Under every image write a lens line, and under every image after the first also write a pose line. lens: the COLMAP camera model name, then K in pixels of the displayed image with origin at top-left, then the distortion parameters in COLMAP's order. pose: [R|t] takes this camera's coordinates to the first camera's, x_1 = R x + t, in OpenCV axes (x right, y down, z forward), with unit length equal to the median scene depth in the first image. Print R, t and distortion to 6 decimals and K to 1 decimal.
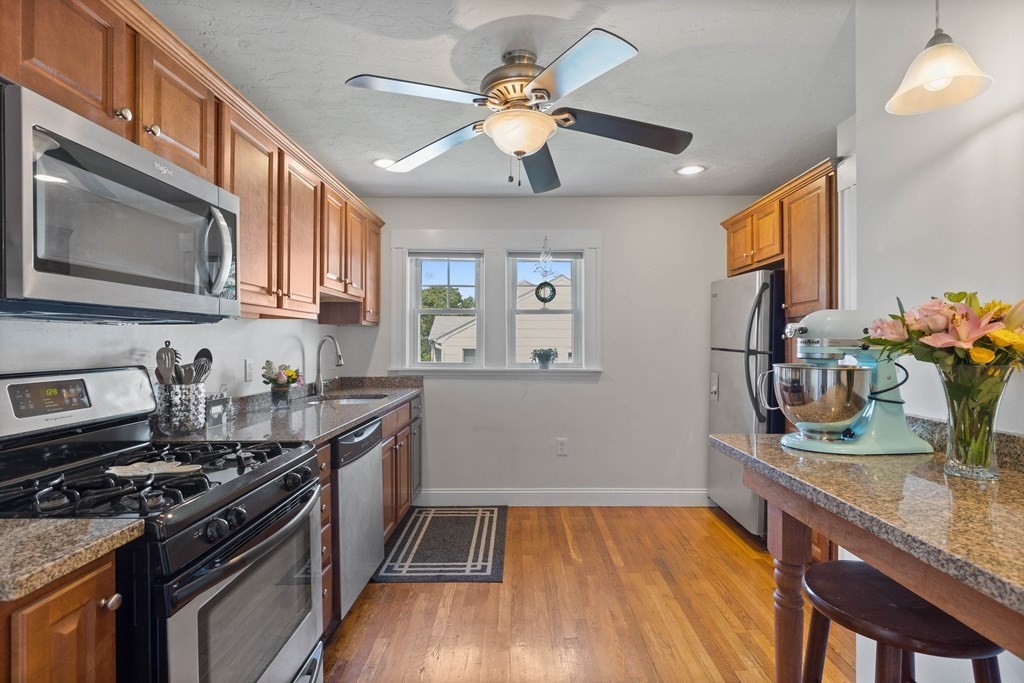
lens RADIAL K [[519.0, 0, 513.9], [0, 519.0, 336.9], [0, 0, 1]] dist [-0.001198, 0.000054]
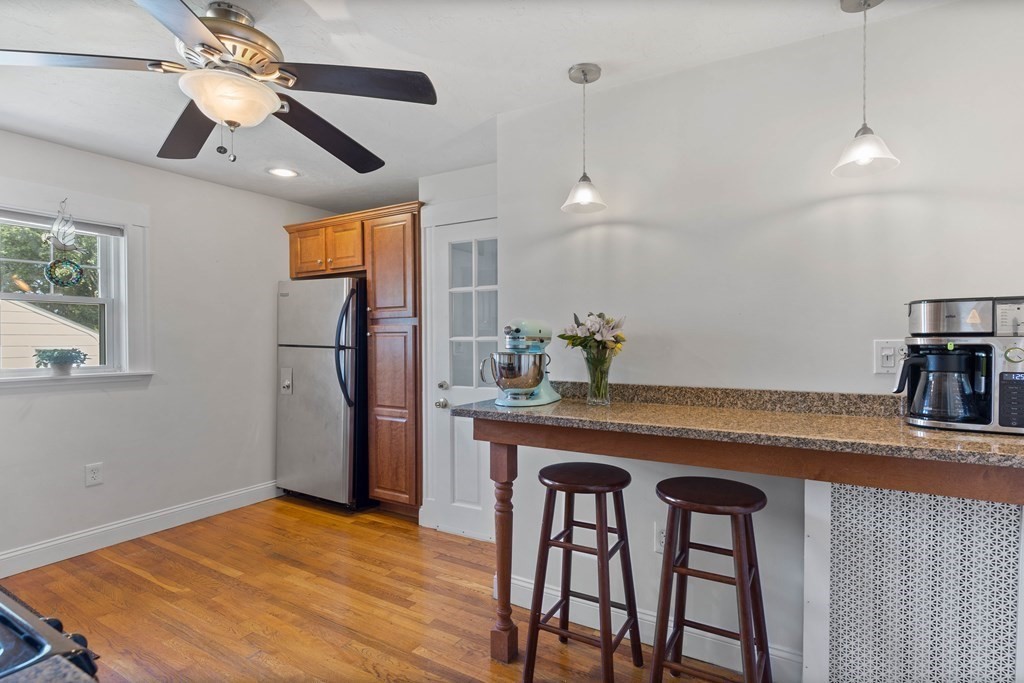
lens RADIAL K [[504.5, 0, 512.0], [0, 504.5, 341.5], [0, 0, 1]] dist [0.000477, 0.000244]
pose [[0.503874, -0.007548, 0.863744, -0.327753], [-0.004560, 0.999925, 0.011398, 0.001271], [-0.863765, -0.009682, 0.503802, 0.105921]]
